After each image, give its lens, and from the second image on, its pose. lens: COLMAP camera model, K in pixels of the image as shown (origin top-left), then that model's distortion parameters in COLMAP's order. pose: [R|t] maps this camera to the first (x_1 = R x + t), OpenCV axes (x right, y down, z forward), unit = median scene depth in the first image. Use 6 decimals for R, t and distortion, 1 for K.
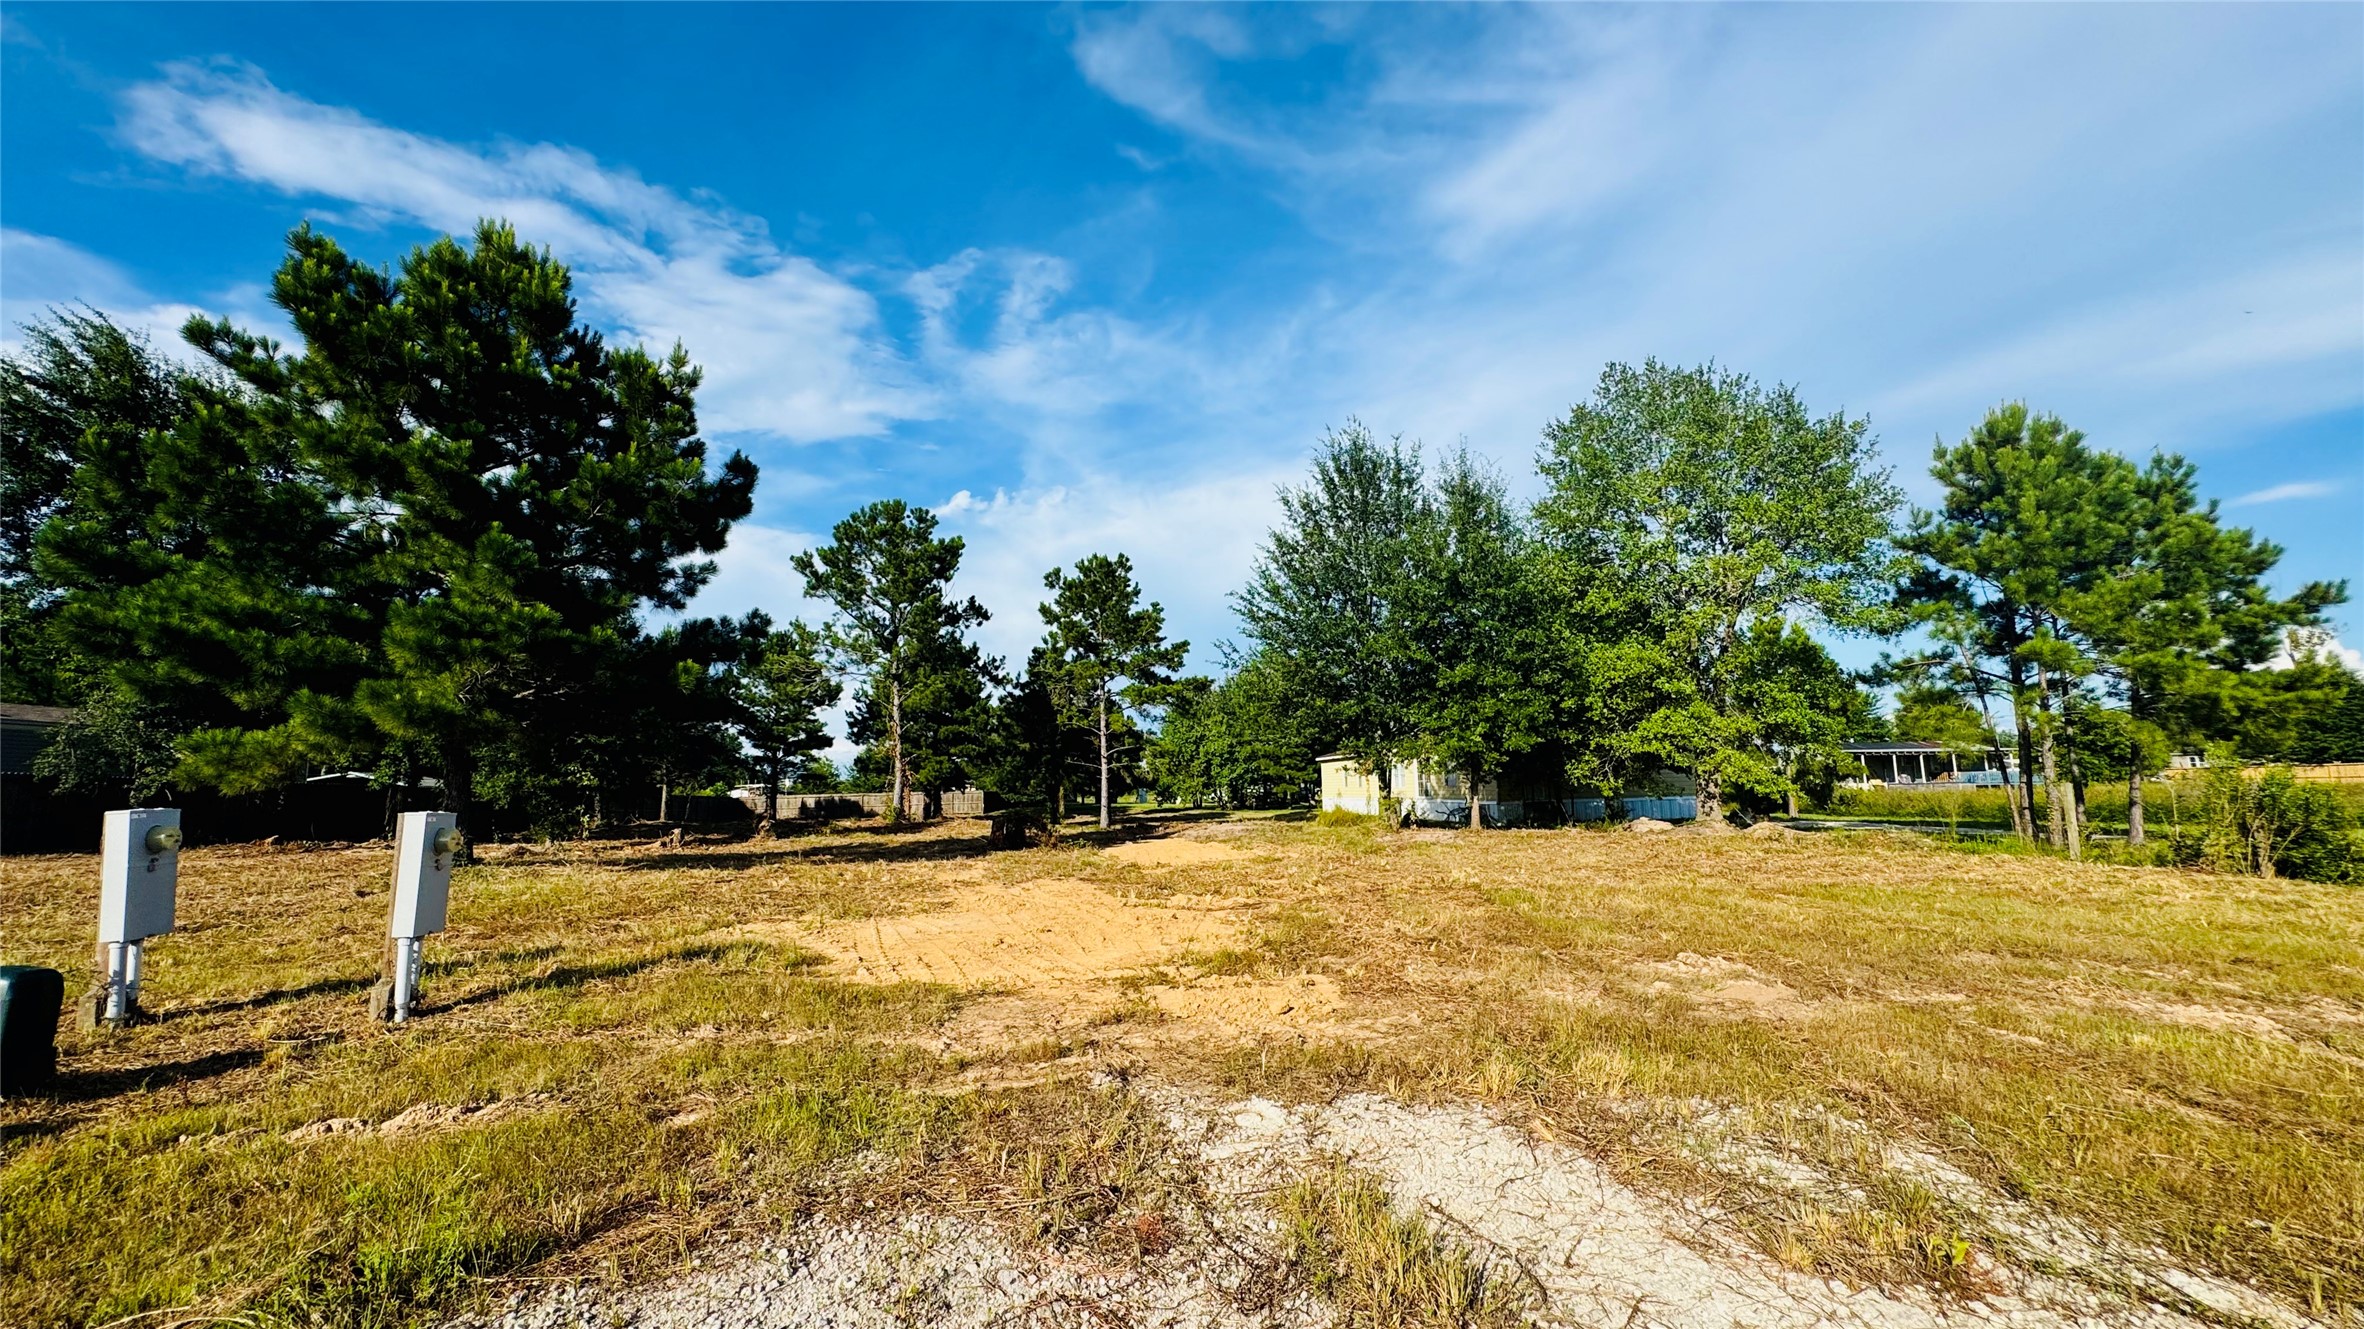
lens RADIAL K [[943.6, 0, 1180.7], [0, 943.6, 664.0], [0, 0, 1]] dist [-0.004258, 0.001024]
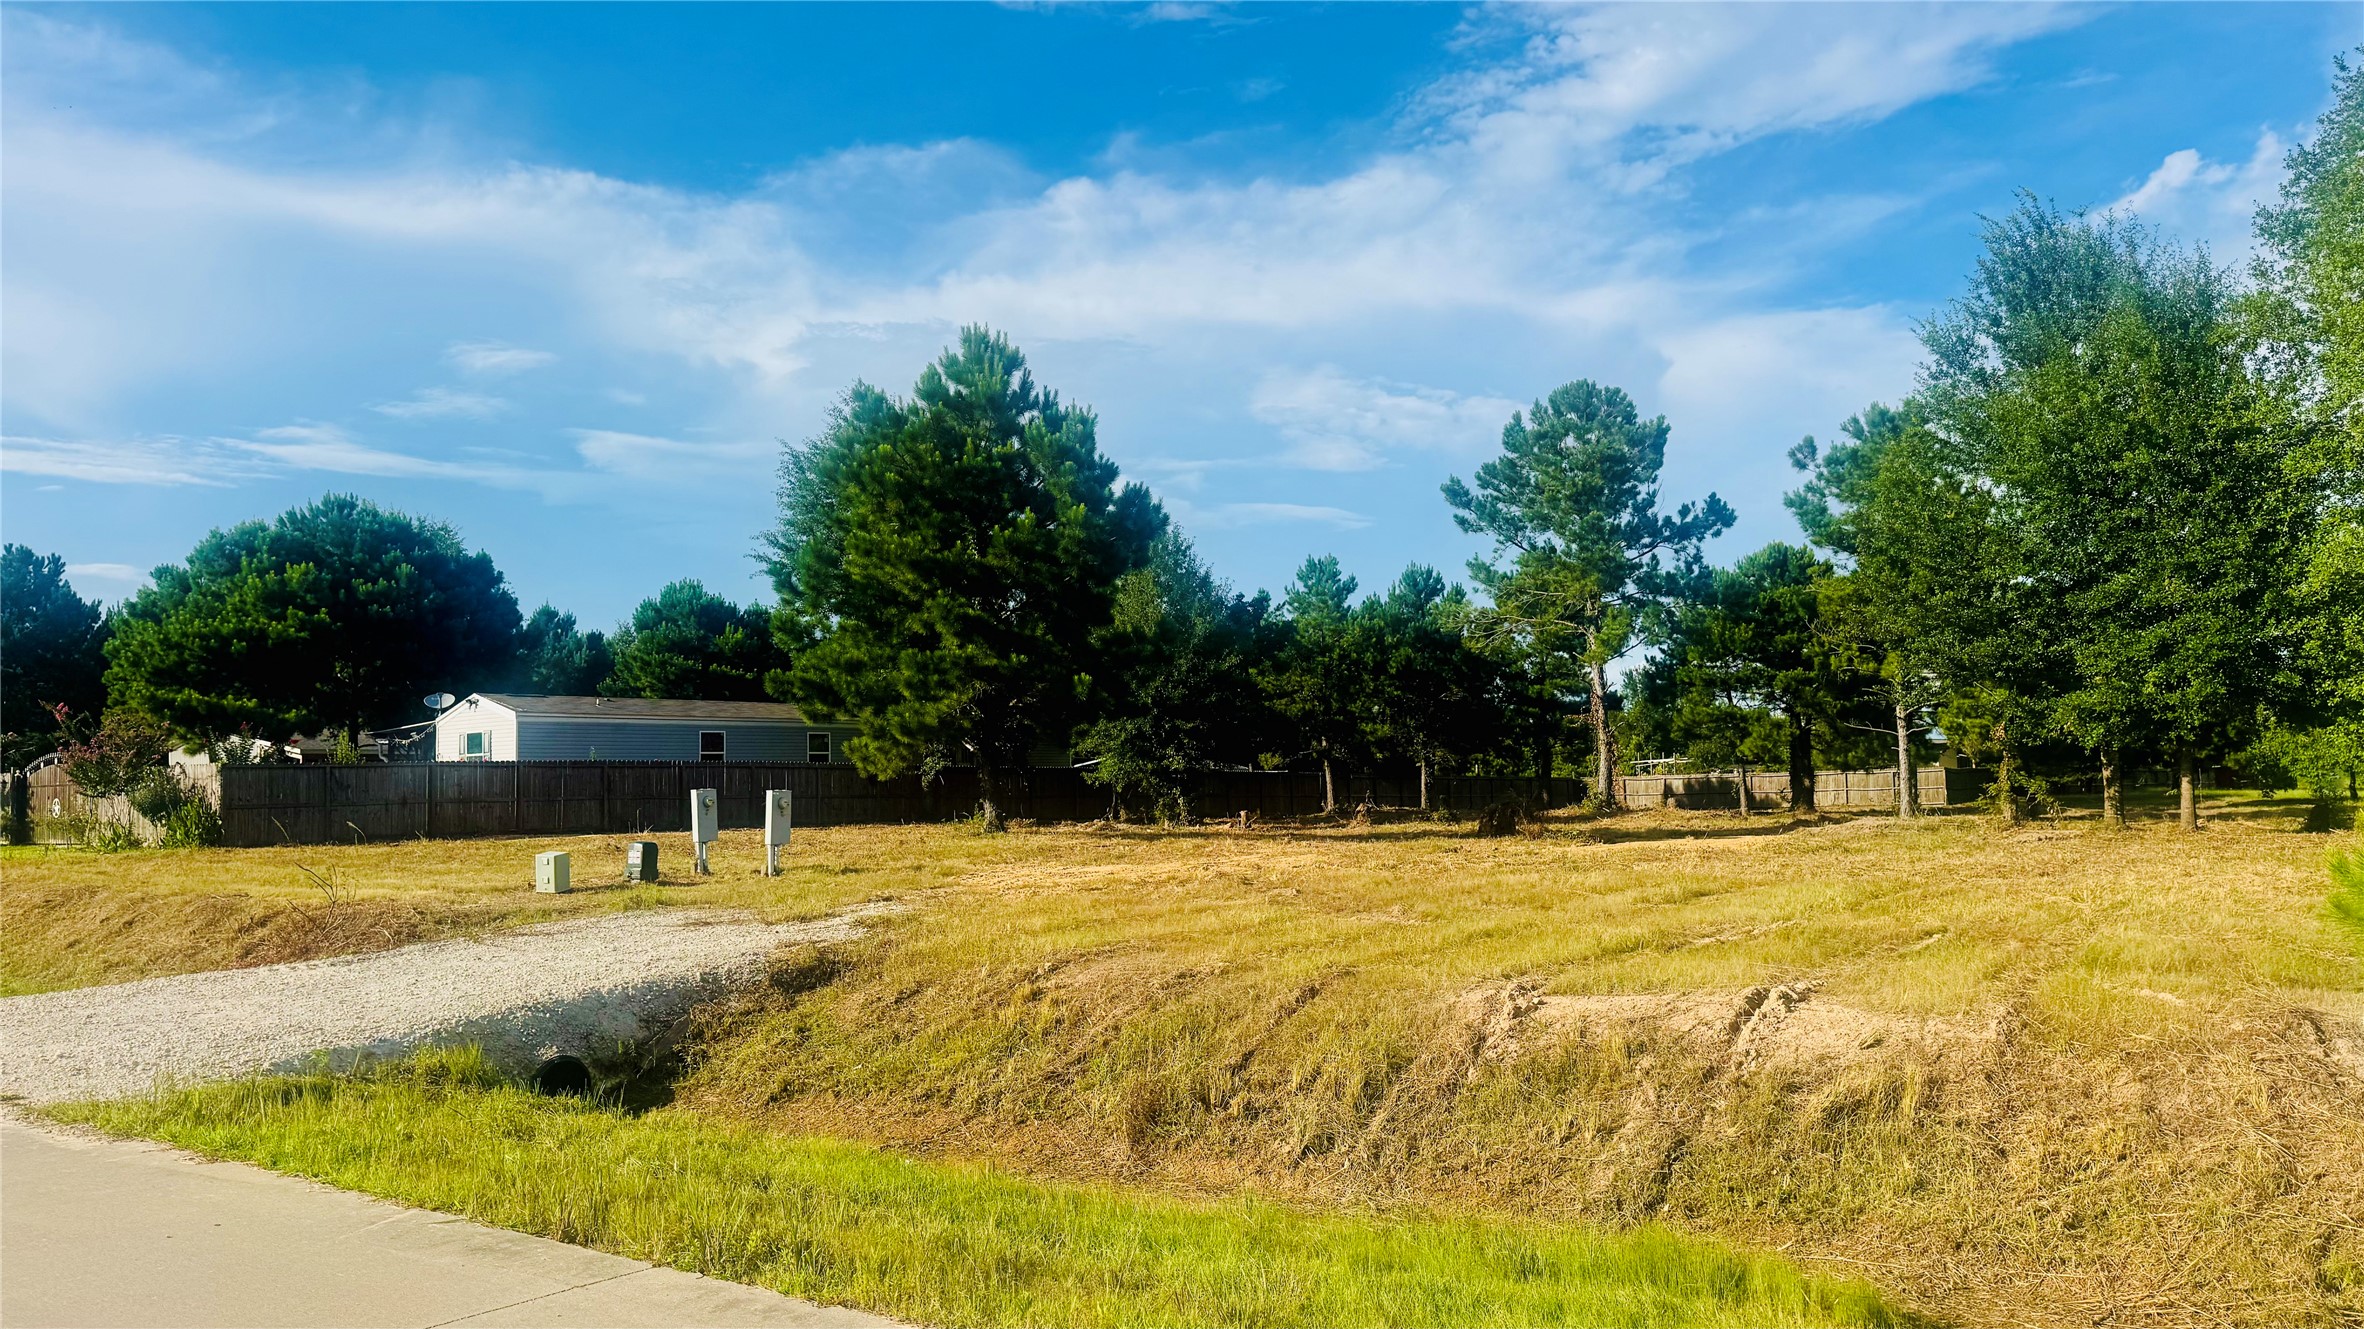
lens RADIAL K [[1643.7, 0, 1181.7], [0, 1643.7, 669.8], [0, 0, 1]] dist [0.121012, -0.201791]
pose [[0.708706, -0.048448, -0.703838, 0.645810], [0.101740, 0.994230, 0.034008, -0.041465], [0.698129, -0.095710, 0.709546, -0.281357]]
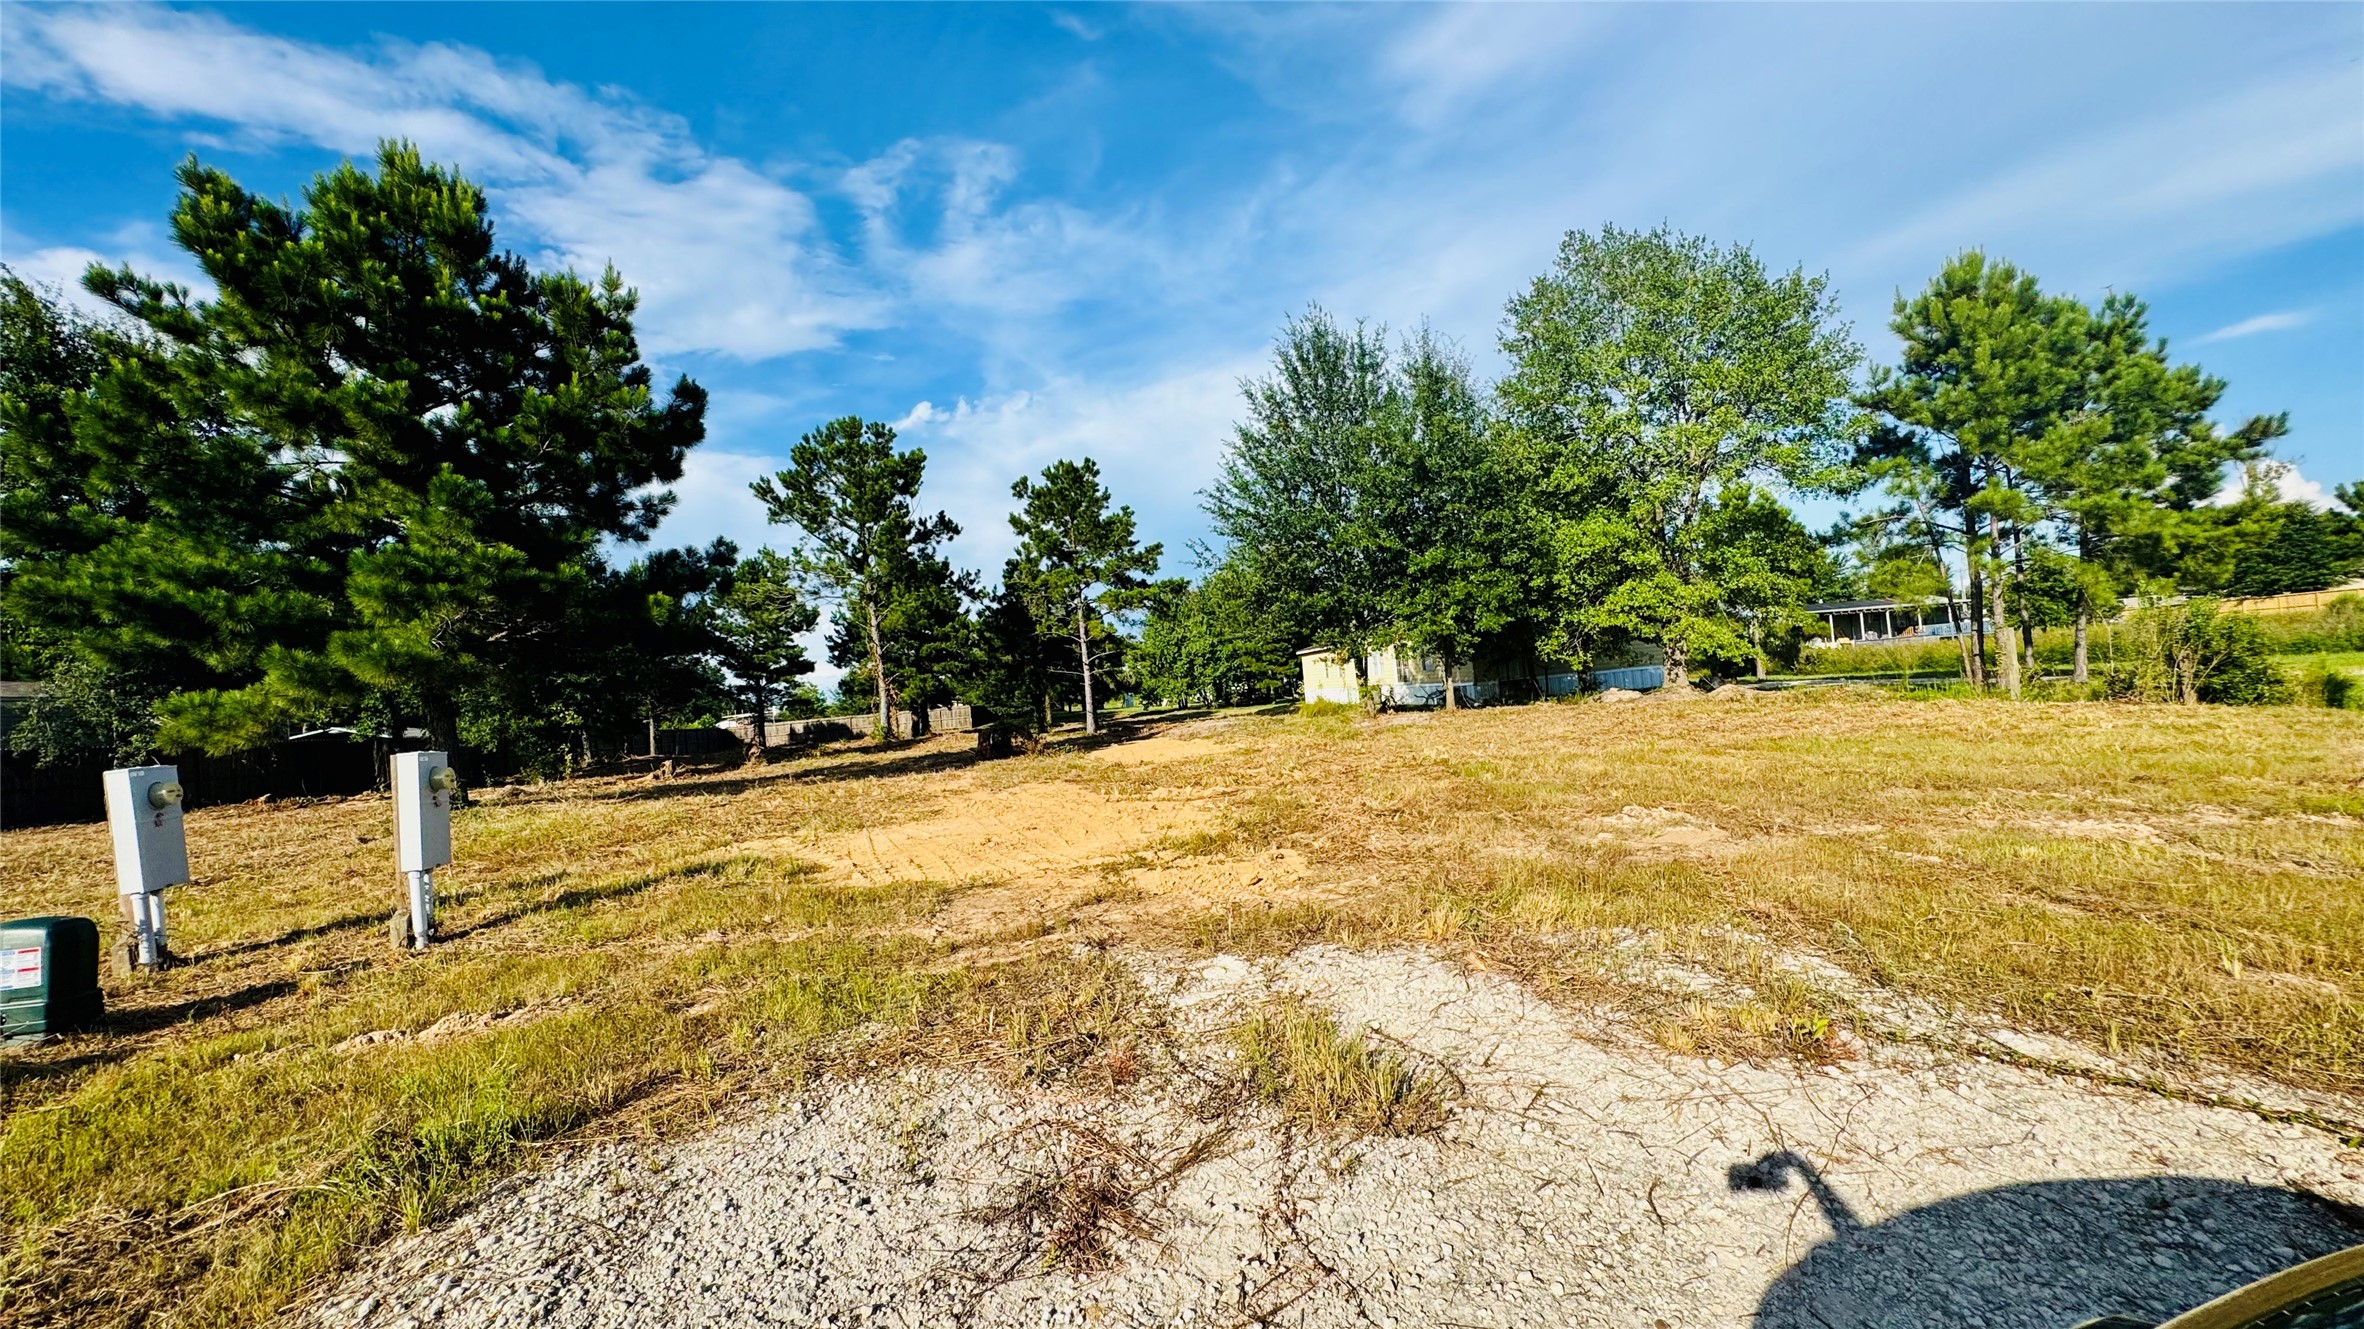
lens RADIAL K [[943.6, 0, 1180.7], [0, 943.6, 664.0], [0, 0, 1]] dist [-0.004258, 0.001024]
pose [[0.997799, -0.064330, 0.016092, 0.006402], [0.062342, 0.992727, 0.102991, 0.001566], [-0.022601, -0.101761, 0.994552, -0.009666]]
